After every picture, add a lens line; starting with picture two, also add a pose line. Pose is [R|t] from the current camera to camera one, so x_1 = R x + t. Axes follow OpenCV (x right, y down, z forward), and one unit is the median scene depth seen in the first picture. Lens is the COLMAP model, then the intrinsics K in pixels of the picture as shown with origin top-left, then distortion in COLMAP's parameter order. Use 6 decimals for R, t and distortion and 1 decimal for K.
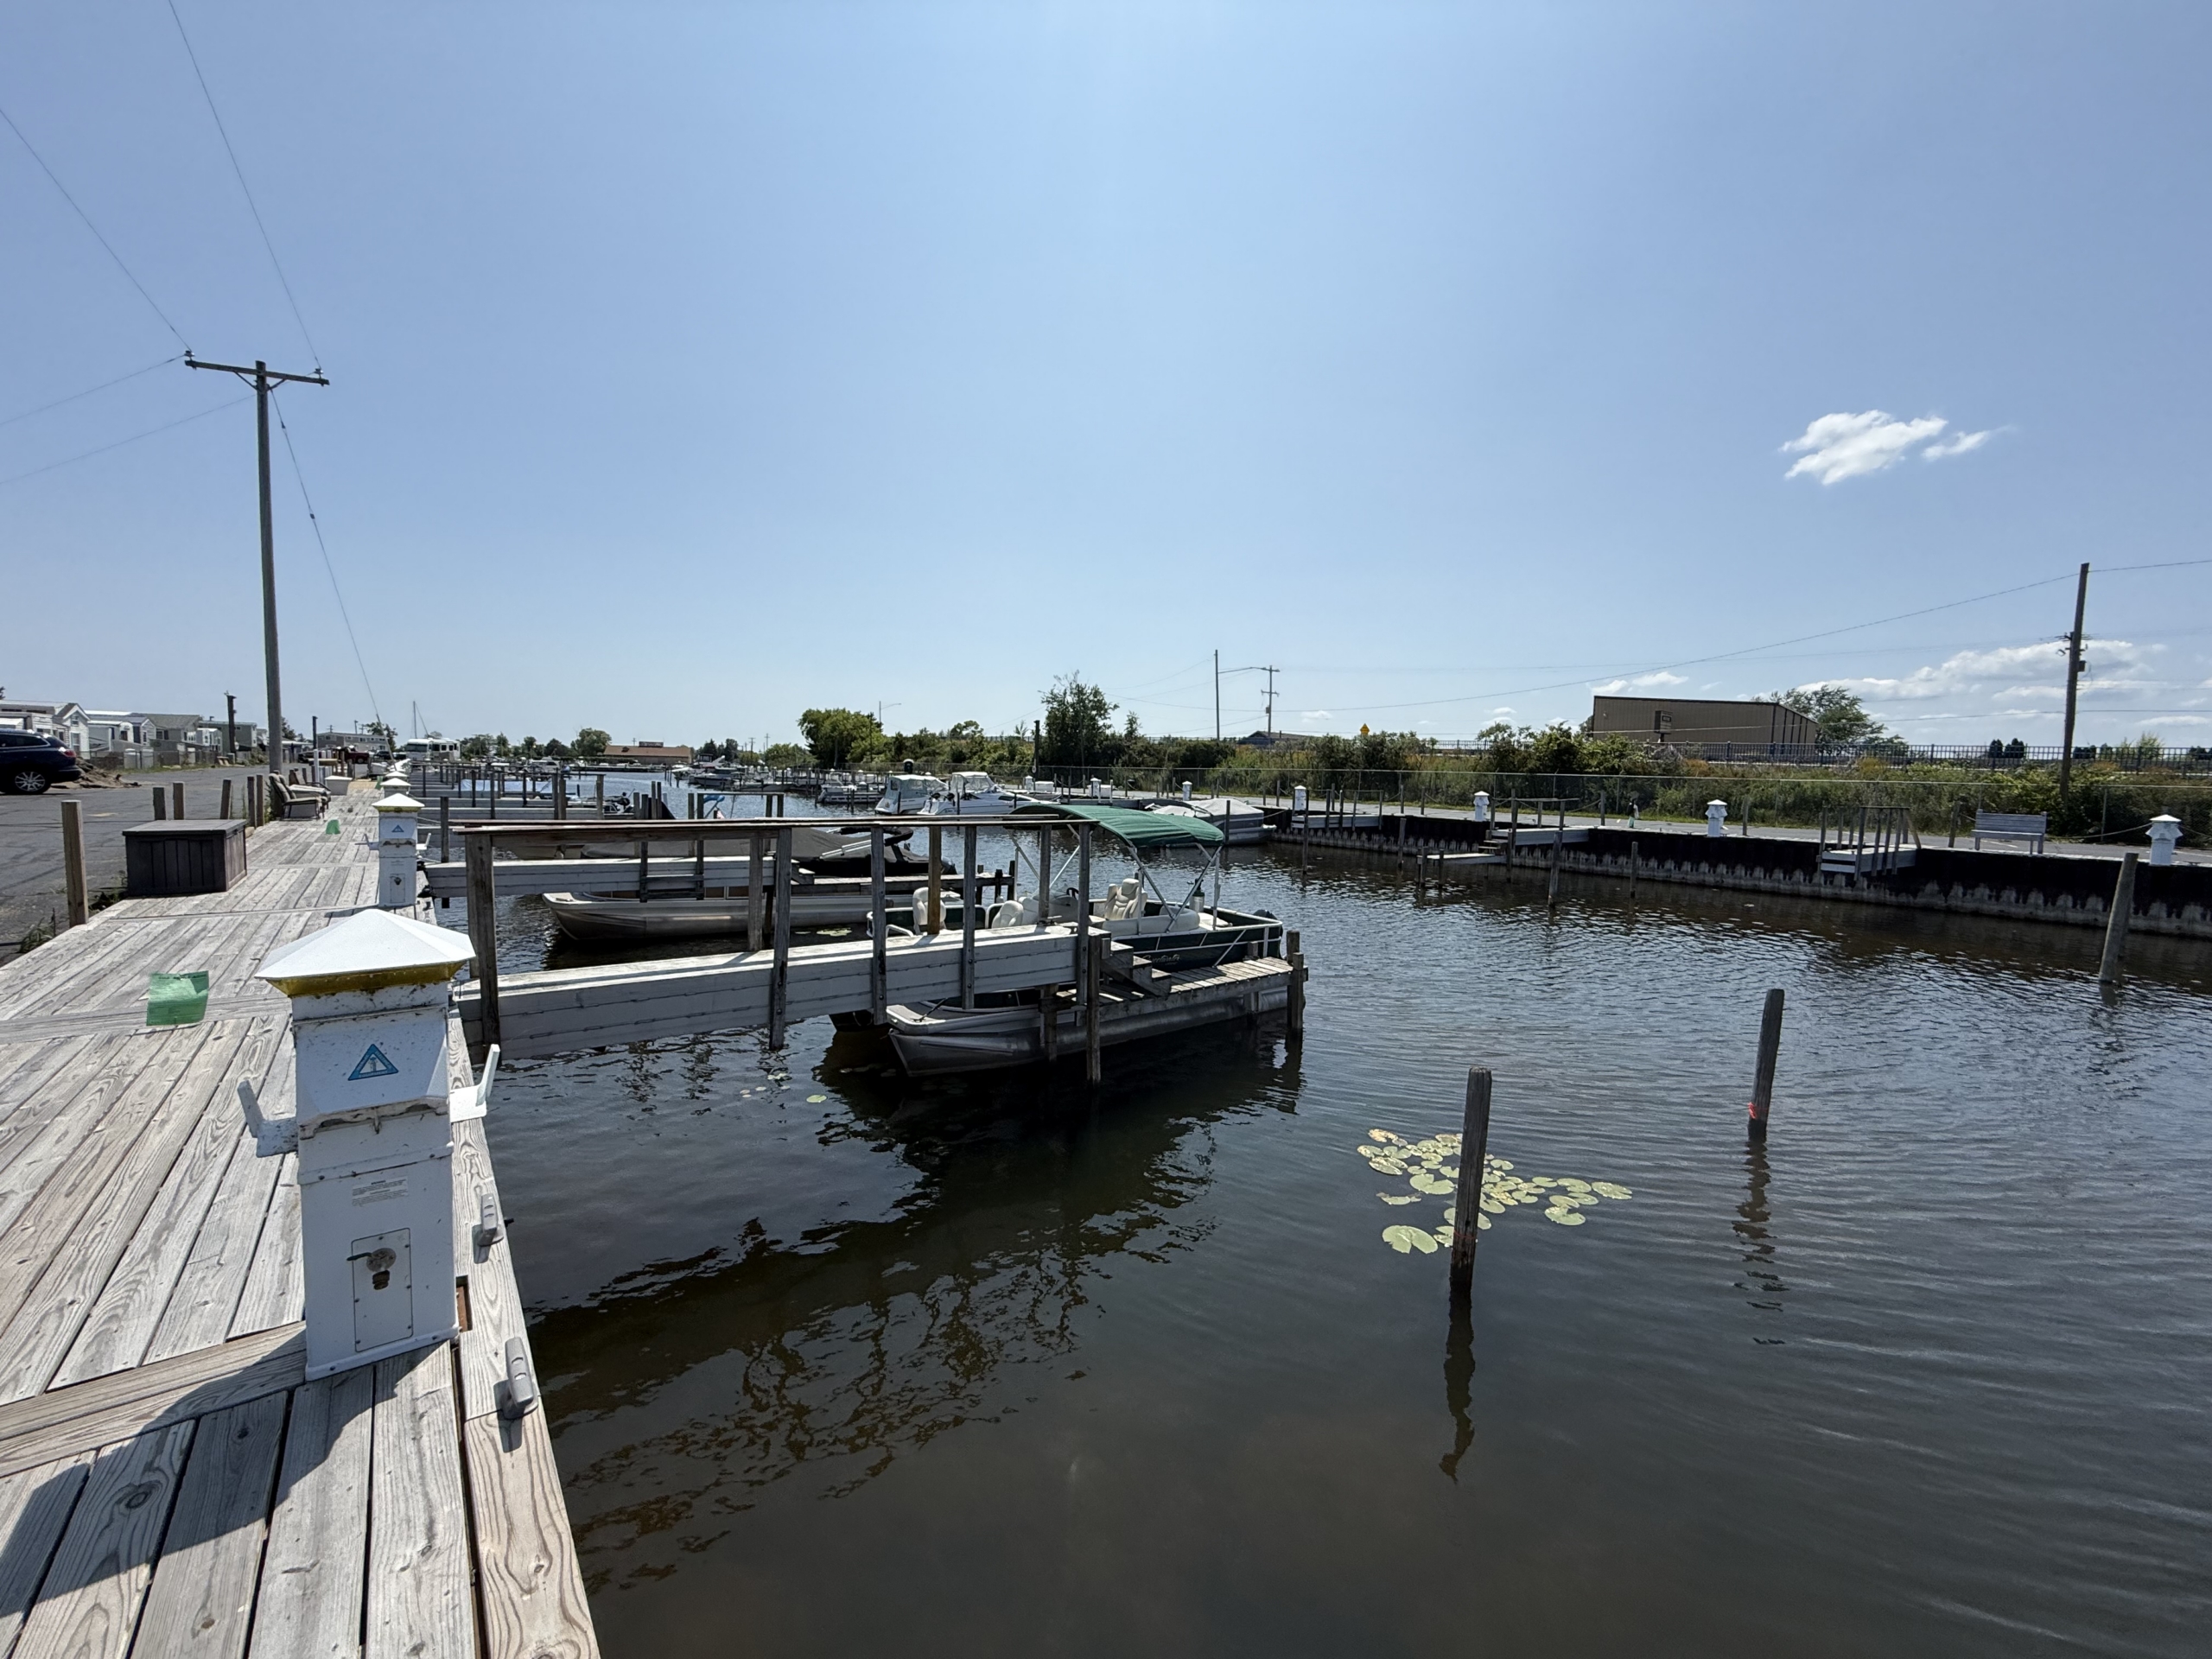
lens RADIAL K [[884.0, 0, 1102.9], [0, 884.0, 833.0], [0, 0, 1]] dist [-0.003959, 0.001924]
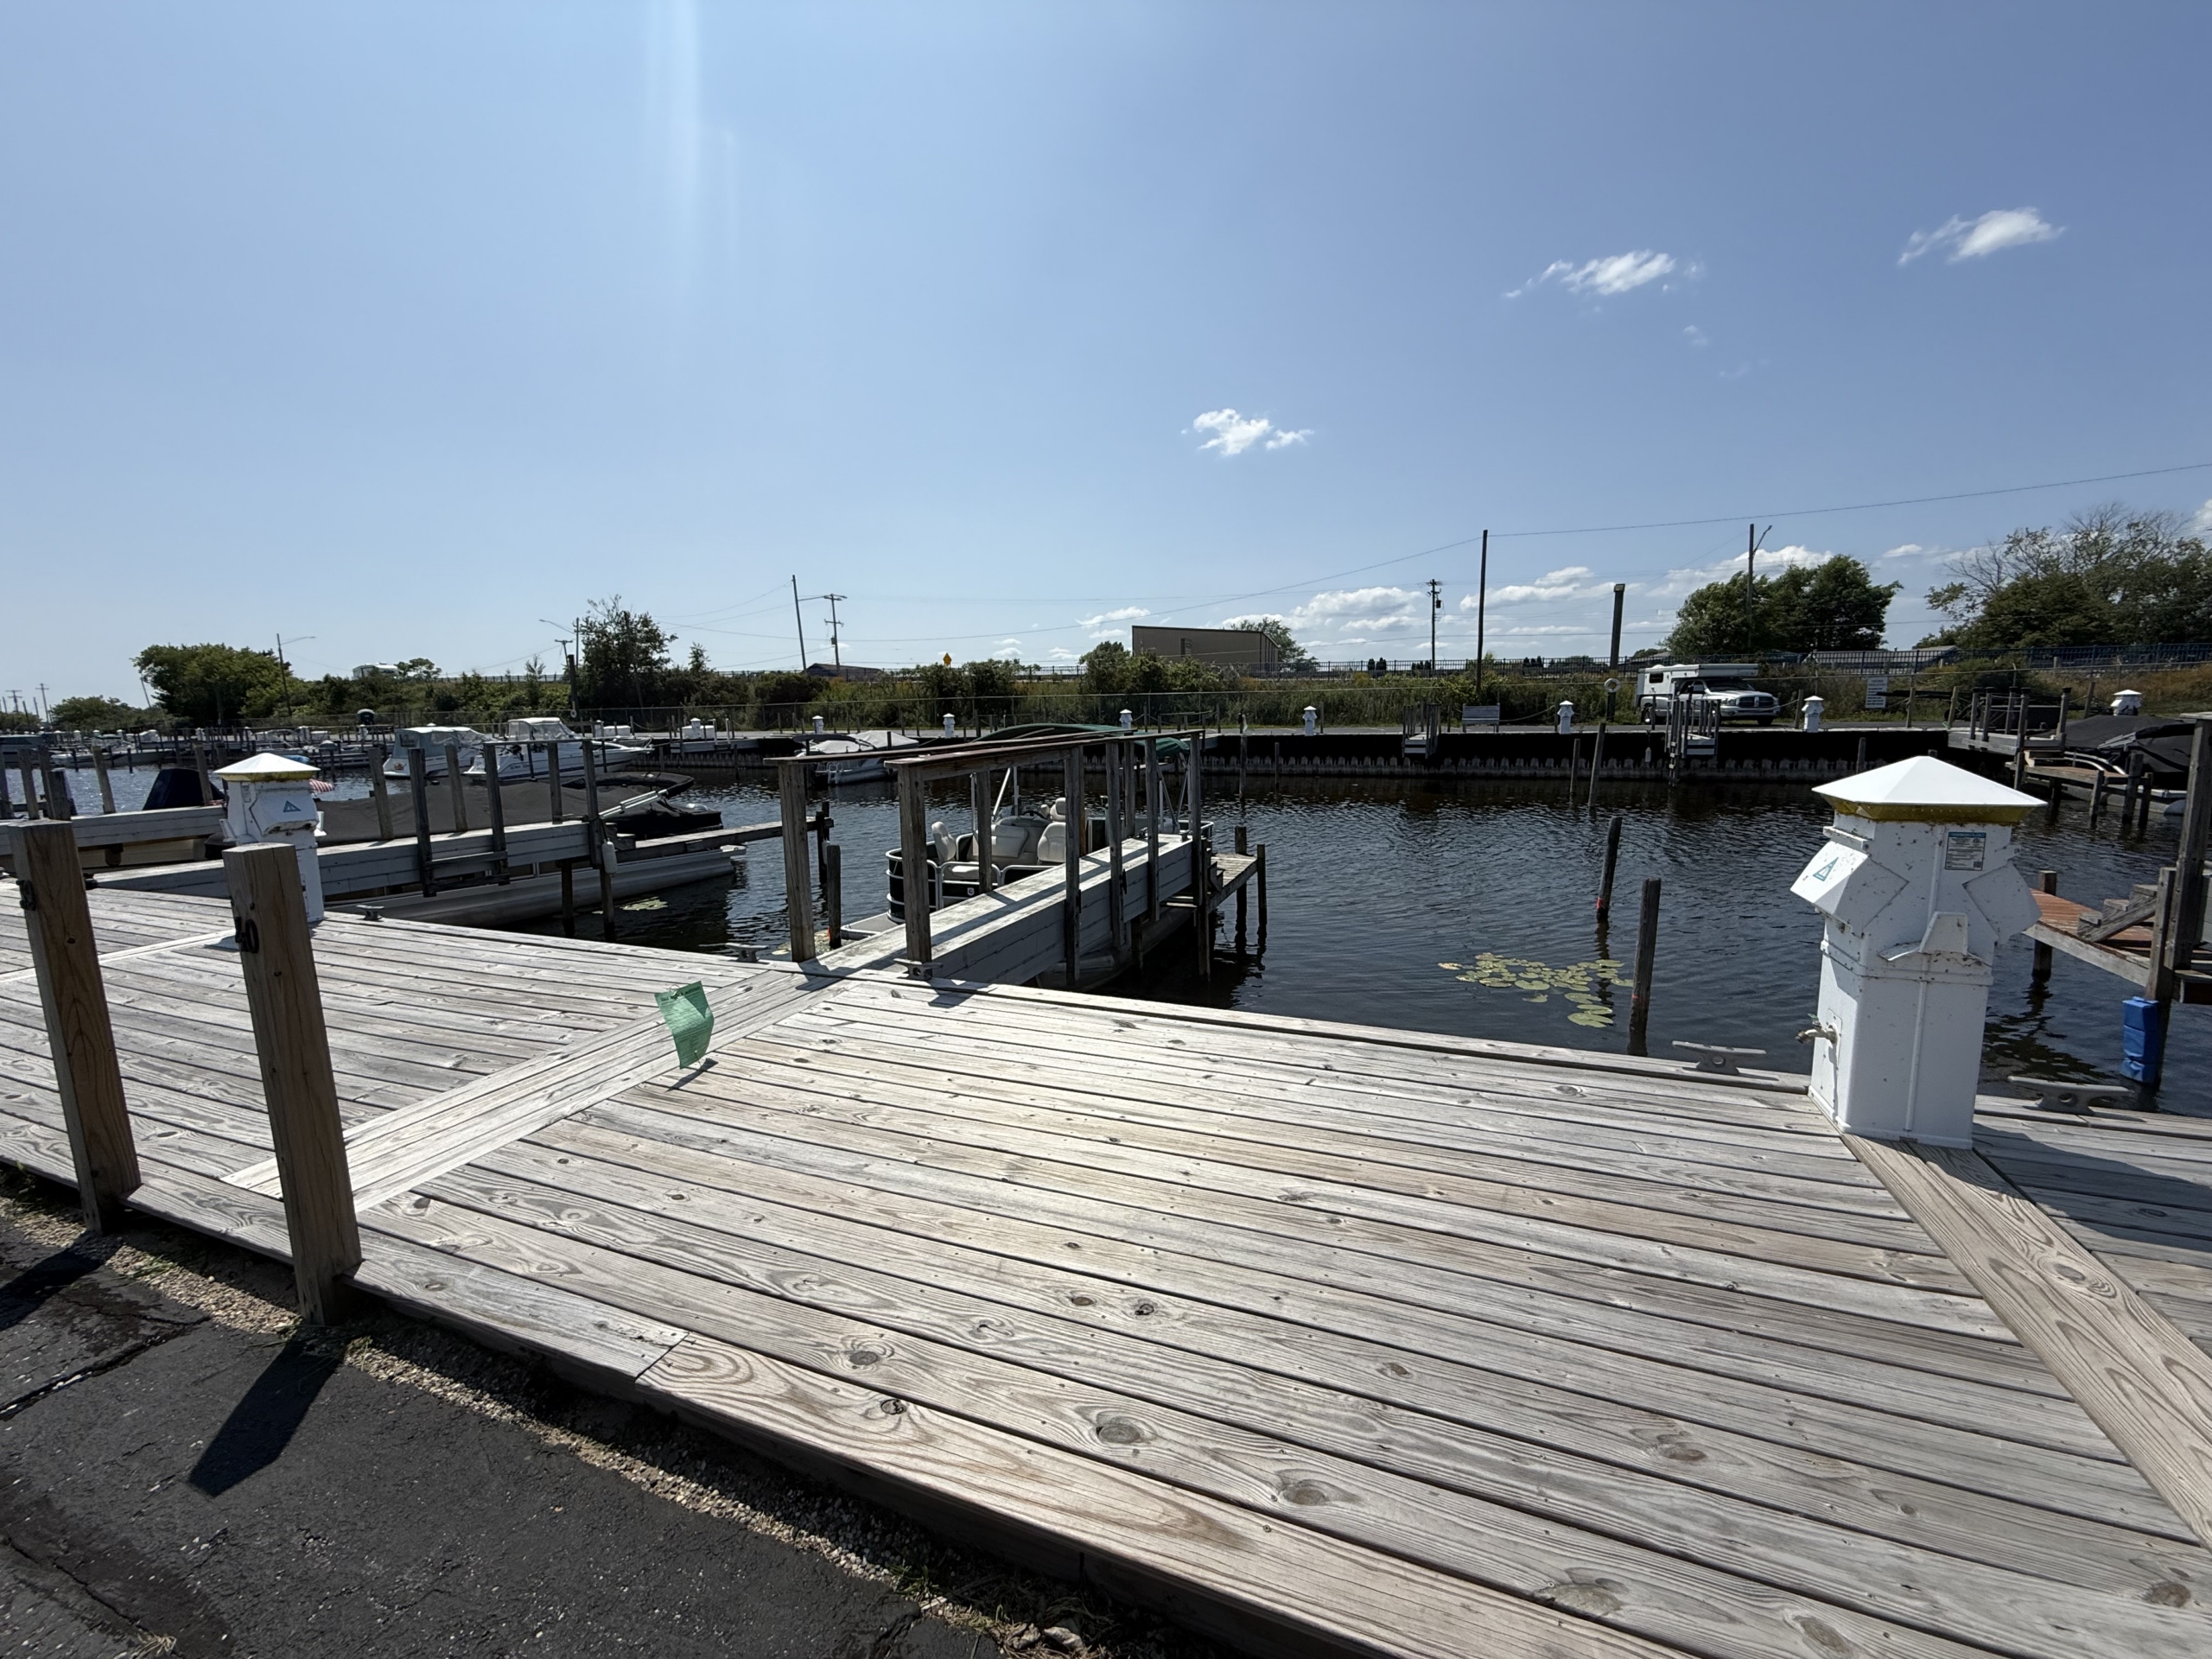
lens RADIAL K [[884.0, 0, 1100.2], [0, 884.0, 828.4], [0, 0, 1]] dist [-0.003959, 0.001924]
pose [[0.865342, -0.111424, 0.488640, -0.120041], [0.077061, 0.992960, 0.089956, -0.000228], [-0.495223, -0.040188, 0.867836, 0.027924]]
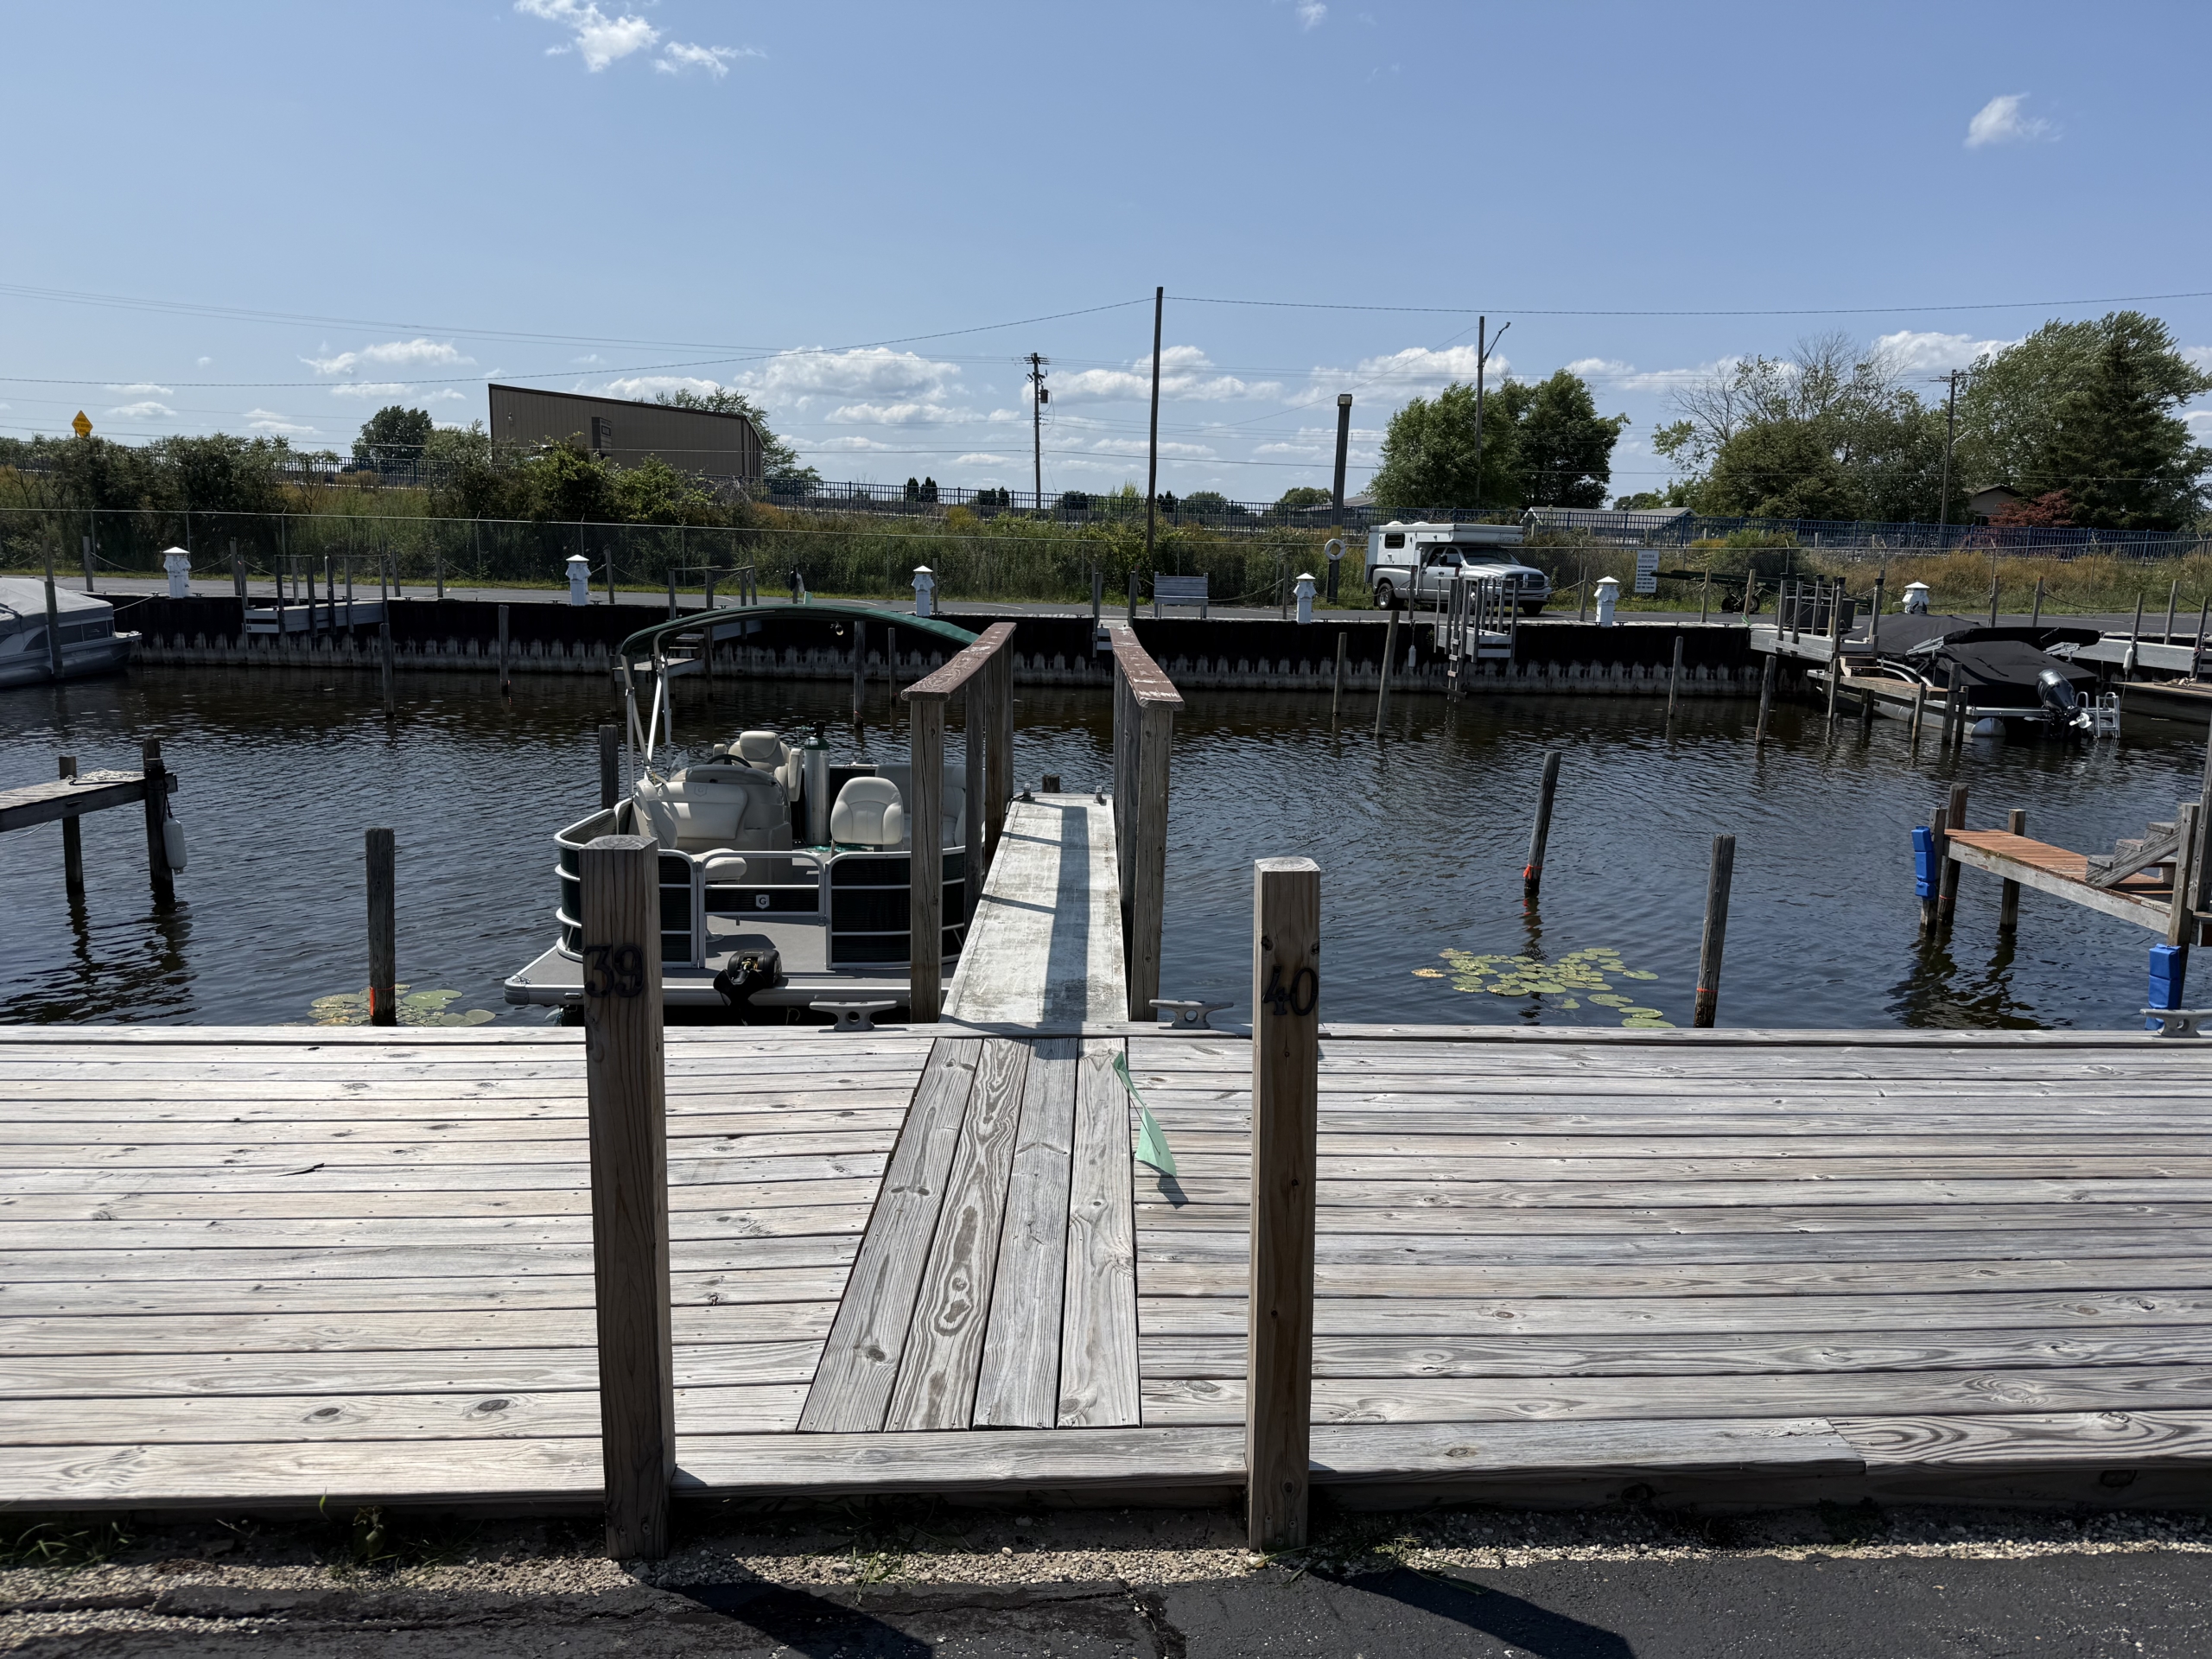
lens RADIAL K [[1564.2, 0, 1105.2], [0, 1564.2, 842.5], [0, 0, 1]] dist [0.050957, -0.037132]
pose [[0.569651, -0.163263, 0.805508, -0.190812], [0.050061, 0.985144, 0.164270, -0.009536], [-0.820361, -0.053252, 0.569361, 0.066578]]
